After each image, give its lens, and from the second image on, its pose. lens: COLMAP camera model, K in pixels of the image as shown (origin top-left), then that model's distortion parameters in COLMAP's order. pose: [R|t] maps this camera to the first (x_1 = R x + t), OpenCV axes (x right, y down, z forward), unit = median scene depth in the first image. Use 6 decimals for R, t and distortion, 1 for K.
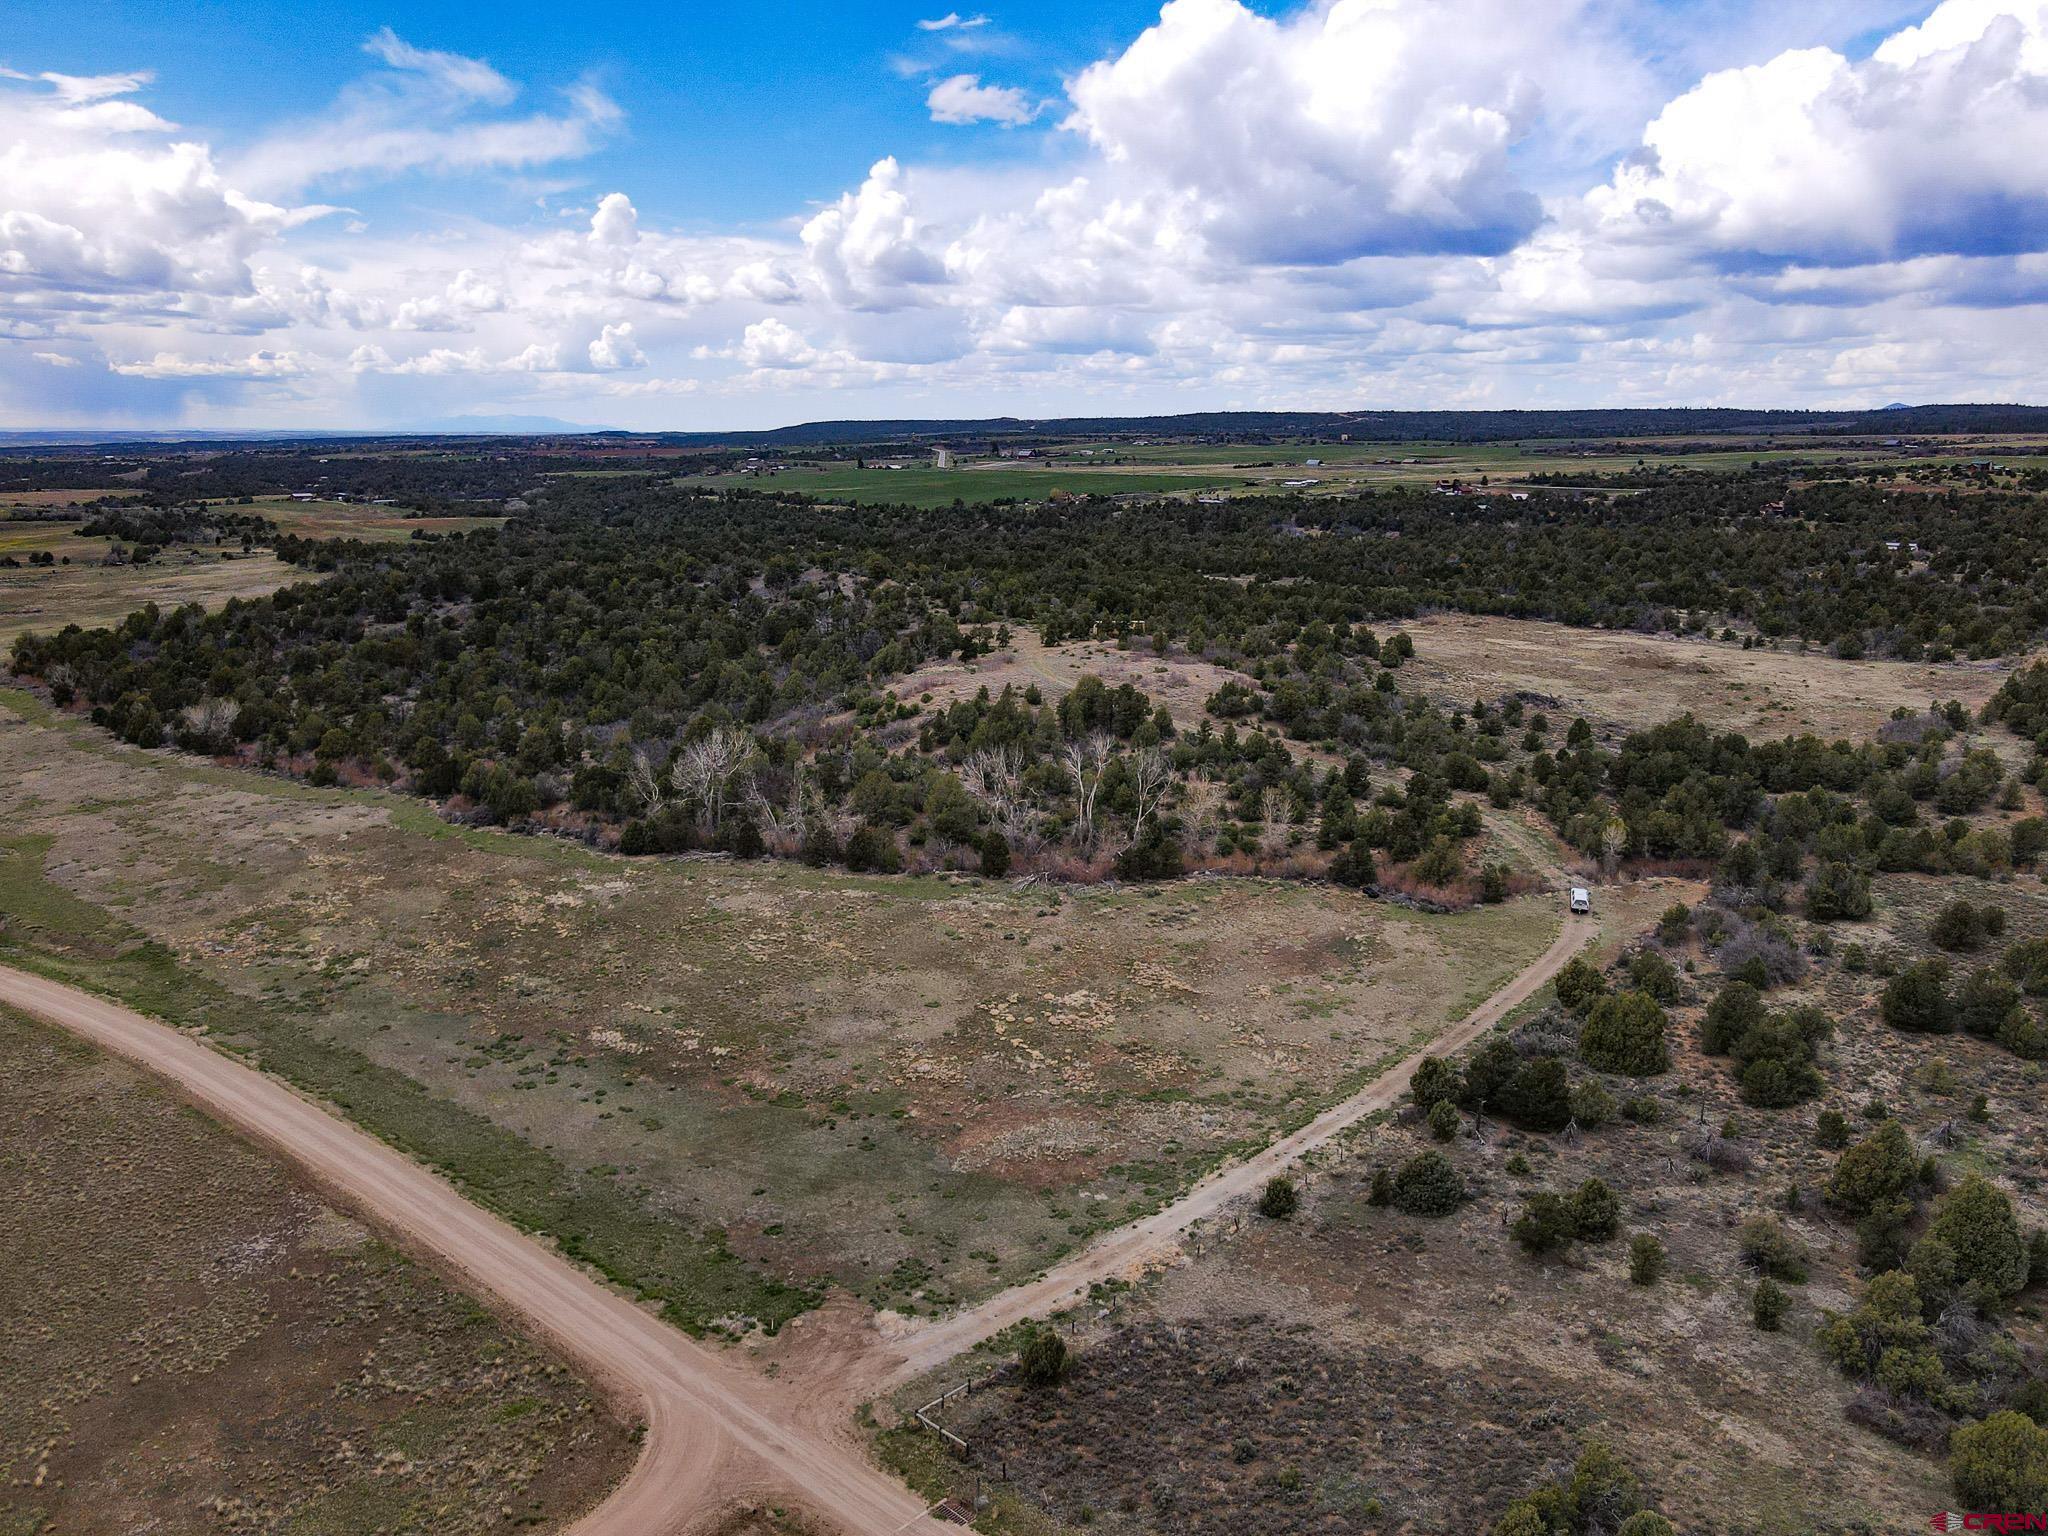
lens RADIAL K [[1490.9, 0, 1012.8], [0, 1490.9, 761.0], [0, 0, 1]] dist [0.015944, 0.007083]
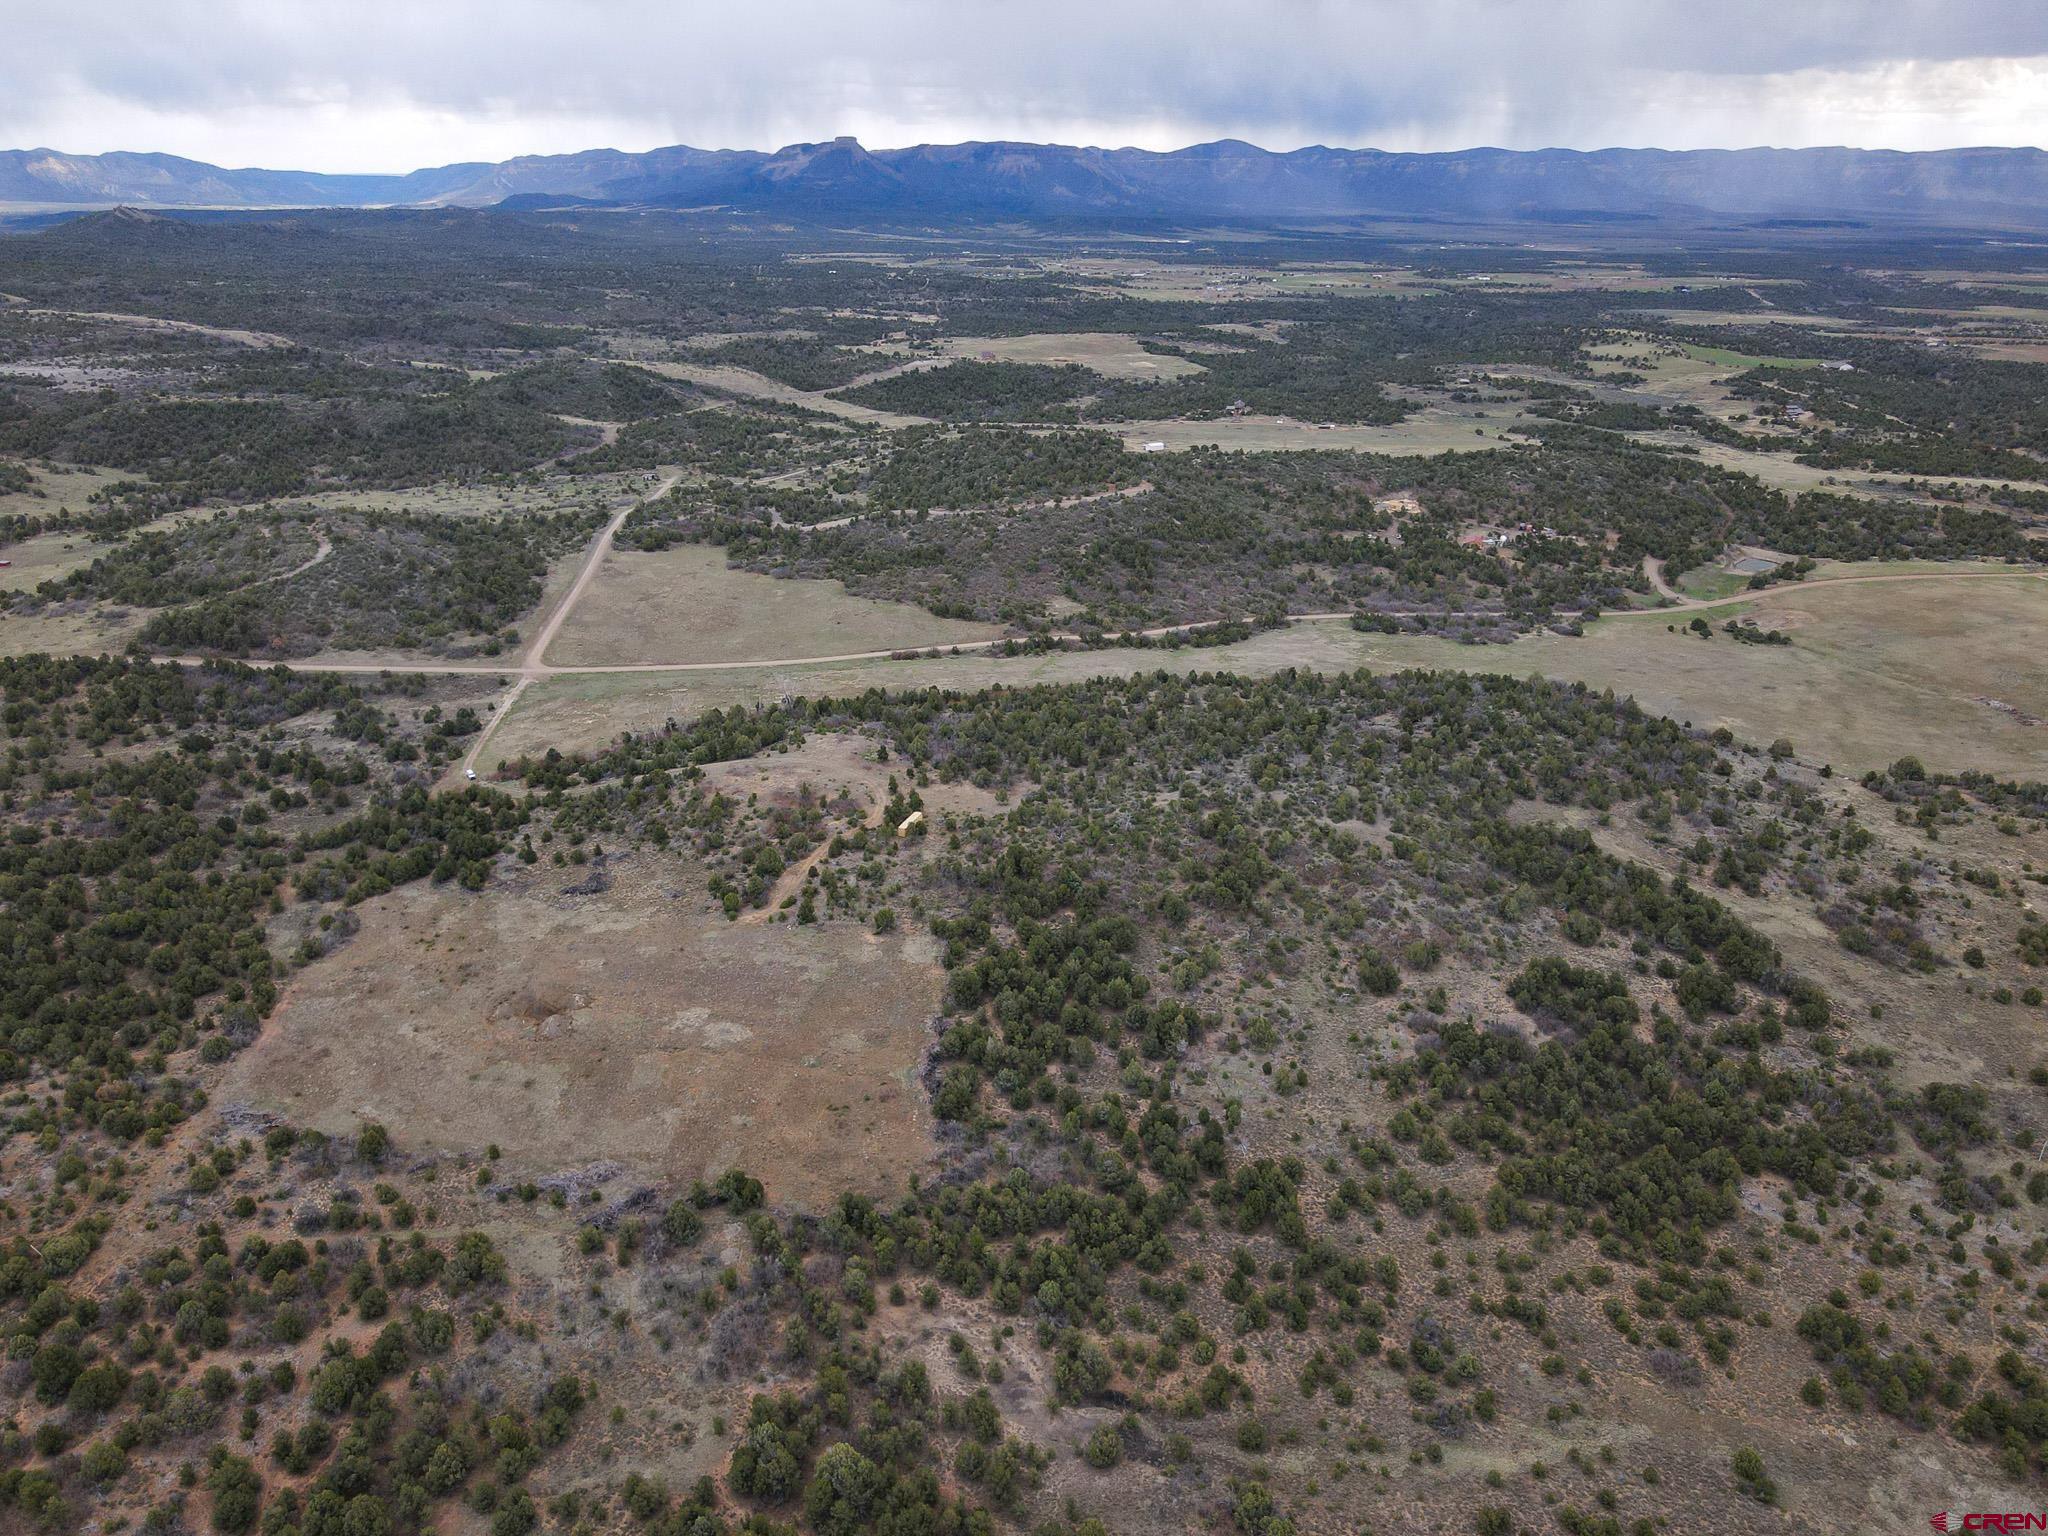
lens RADIAL K [[1490.9, 0, 1022.9], [0, 1490.9, 752.6], [0, 0, 1]] dist [0.015944, 0.007083]
pose [[-0.640304, 0.276328, -0.716696, 1.129219], [-0.172659, 0.857396, 0.484832, -0.970316], [0.748465, 0.434184, -0.501284, 2.090620]]
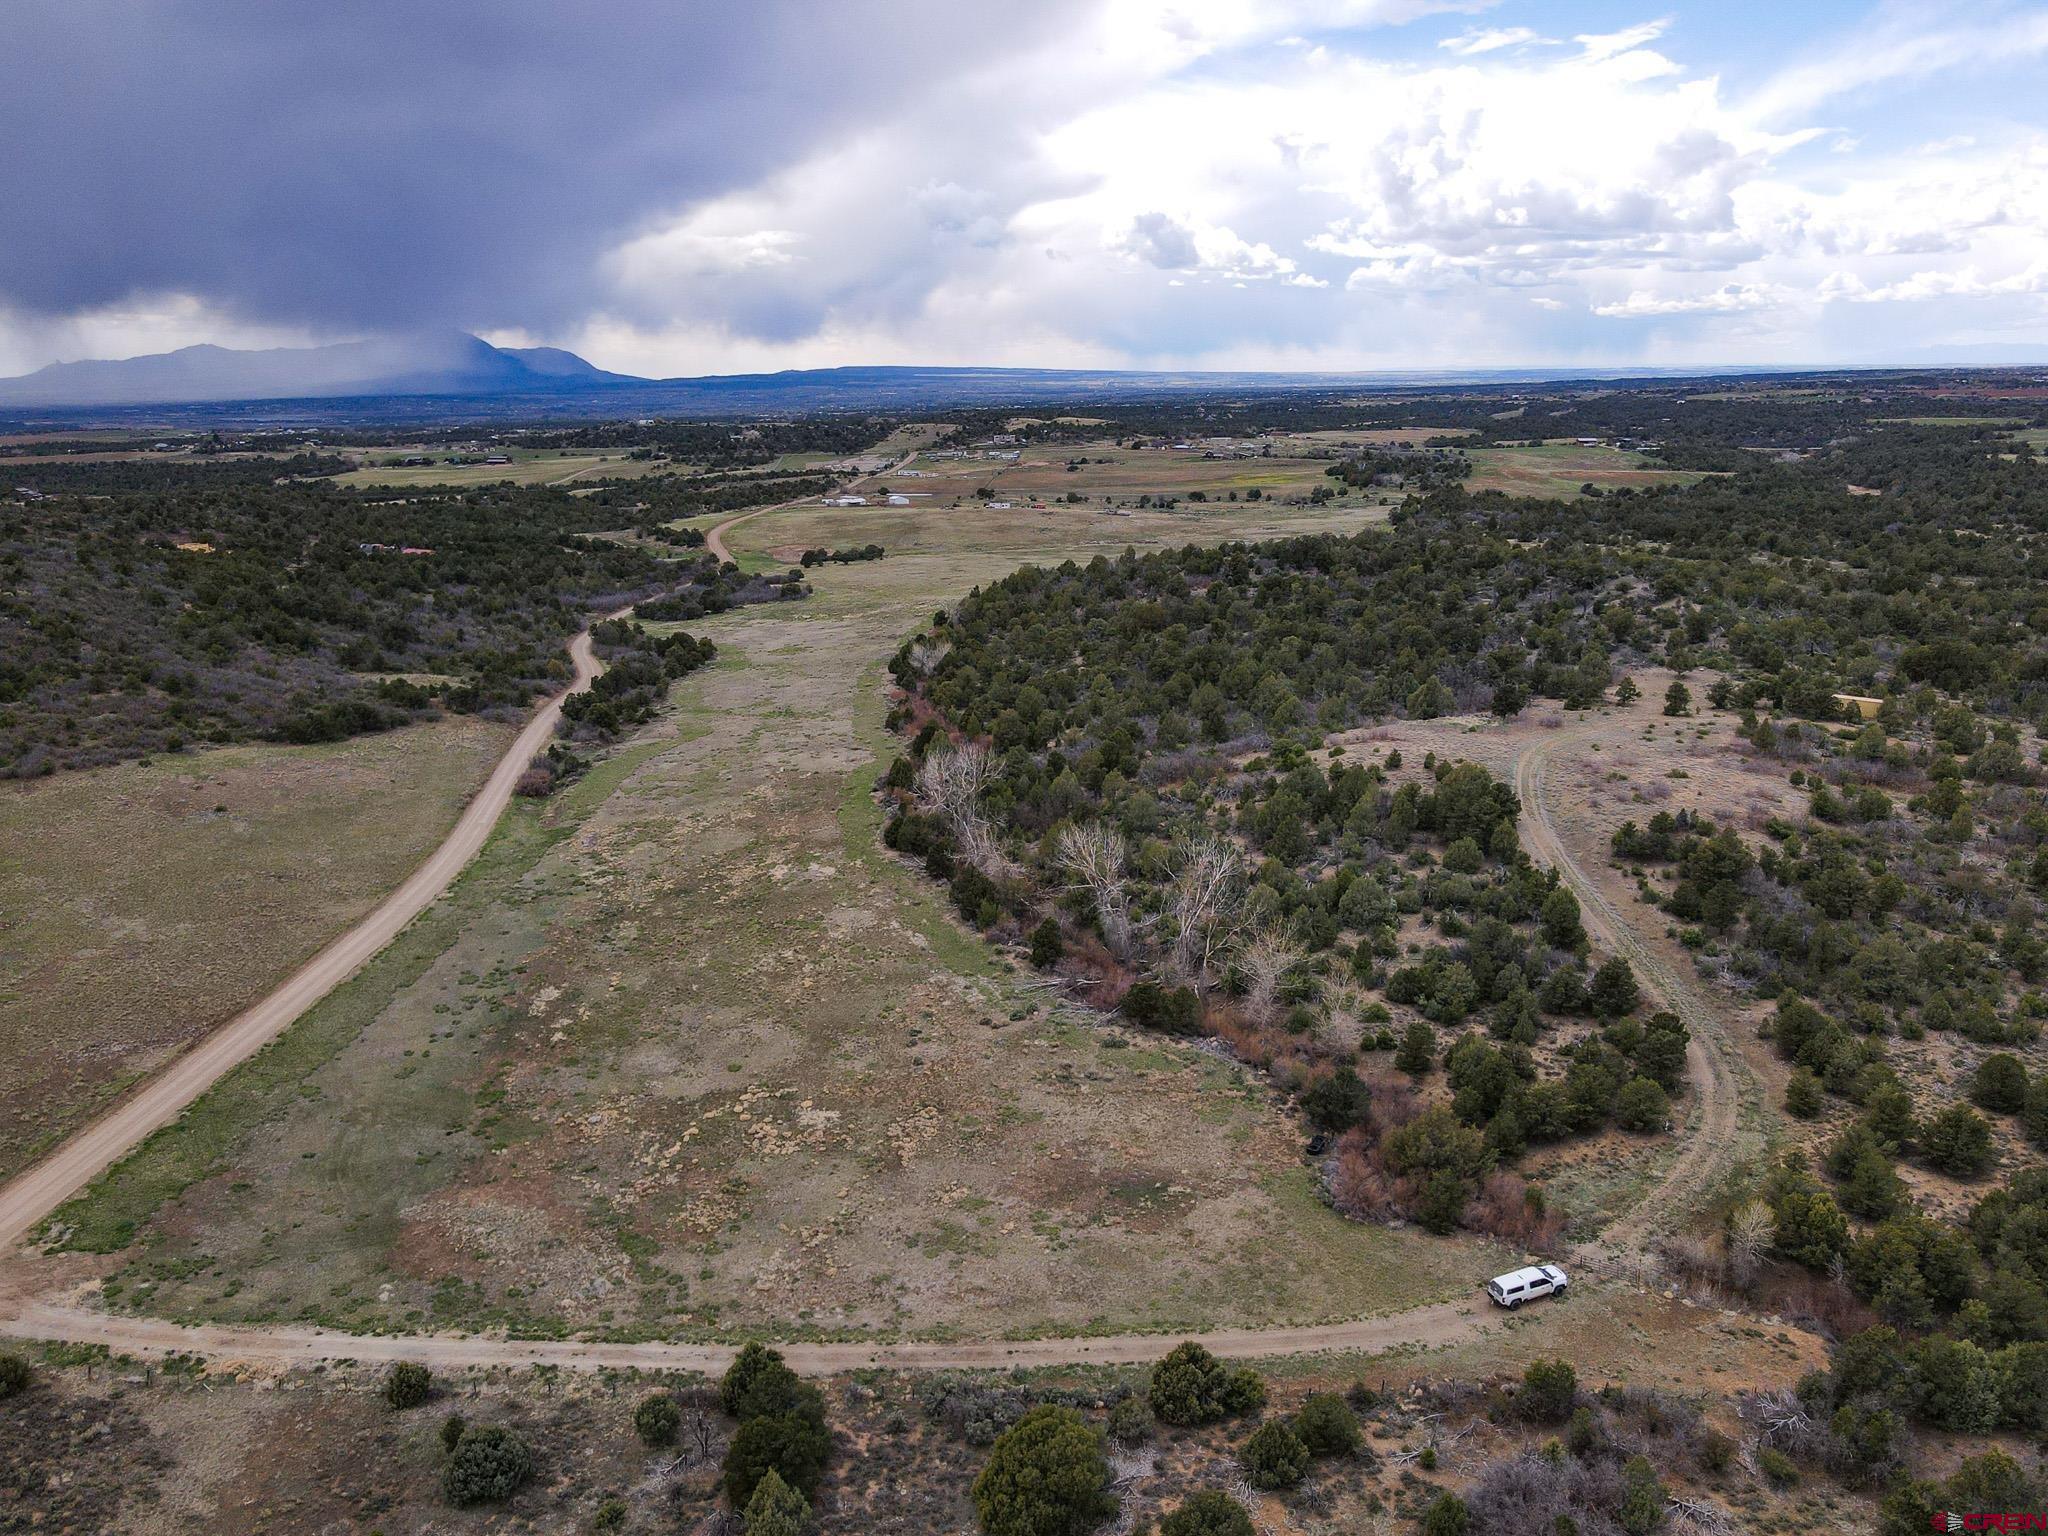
lens RADIAL K [[1490.9, 0, 1028.7], [0, 1490.9, 764.2], [0, 0, 1]] dist [0.015944, 0.007083]
pose [[0.639015, 0.192798, -0.744640, 0.441102], [-0.160124, 0.980212, 0.116380, -0.101101], [0.752343, 0.044866, 0.657241, 0.296908]]
